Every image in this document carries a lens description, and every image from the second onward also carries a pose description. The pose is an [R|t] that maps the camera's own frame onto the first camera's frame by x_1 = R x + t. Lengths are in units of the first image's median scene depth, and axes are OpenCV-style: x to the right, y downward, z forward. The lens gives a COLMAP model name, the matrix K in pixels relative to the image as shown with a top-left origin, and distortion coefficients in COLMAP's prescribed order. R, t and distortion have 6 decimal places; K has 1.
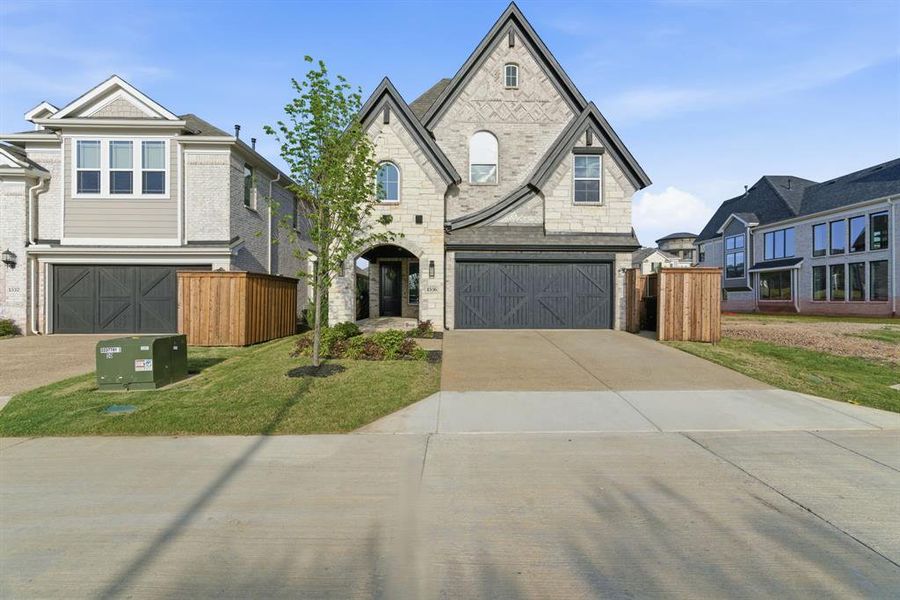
lens RADIAL K [[410.9, 0, 447.3], [0, 410.9, 297.6], [0, 0, 1]] dist [0.000946, 0.001365]
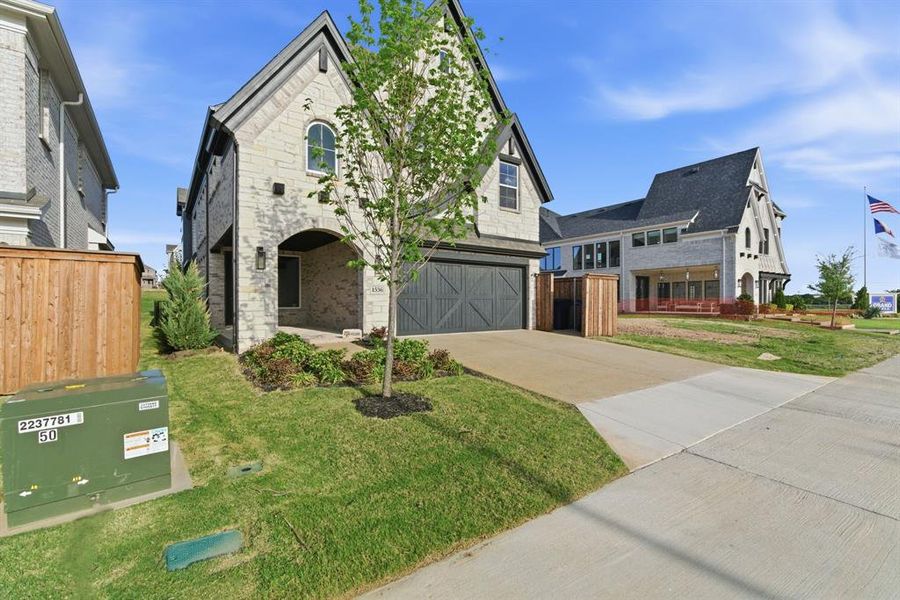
lens RADIAL K [[410.9, 0, 454.3], [0, 410.9, 306.8], [0, 0, 1]] dist [0.000946, 0.001365]
pose [[0.815548, -0.009528, 0.578611, -0.384093], [0.001051, 0.999887, 0.014985, 0.002500], [-0.578688, -0.011613, 0.815466, 0.224296]]
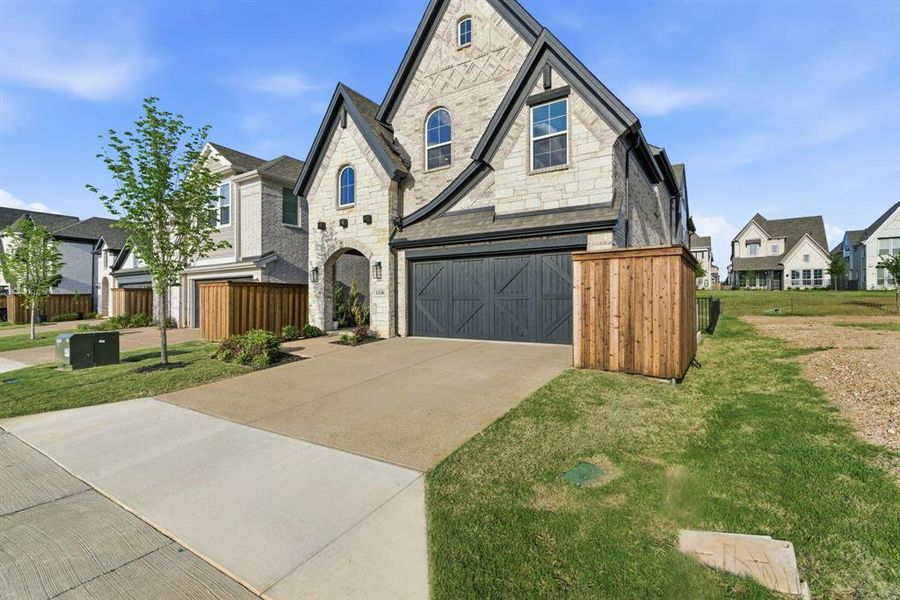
lens RADIAL K [[410.9, 0, 441.6], [0, 410.9, 298.3], [0, 0, 1]] dist [0.000946, 0.001365]
pose [[0.825280, -0.010706, -0.564622, 0.595064], [0.010862, 0.999936, -0.003083, -0.002138], [0.564619, -0.003589, 0.825344, 0.297509]]
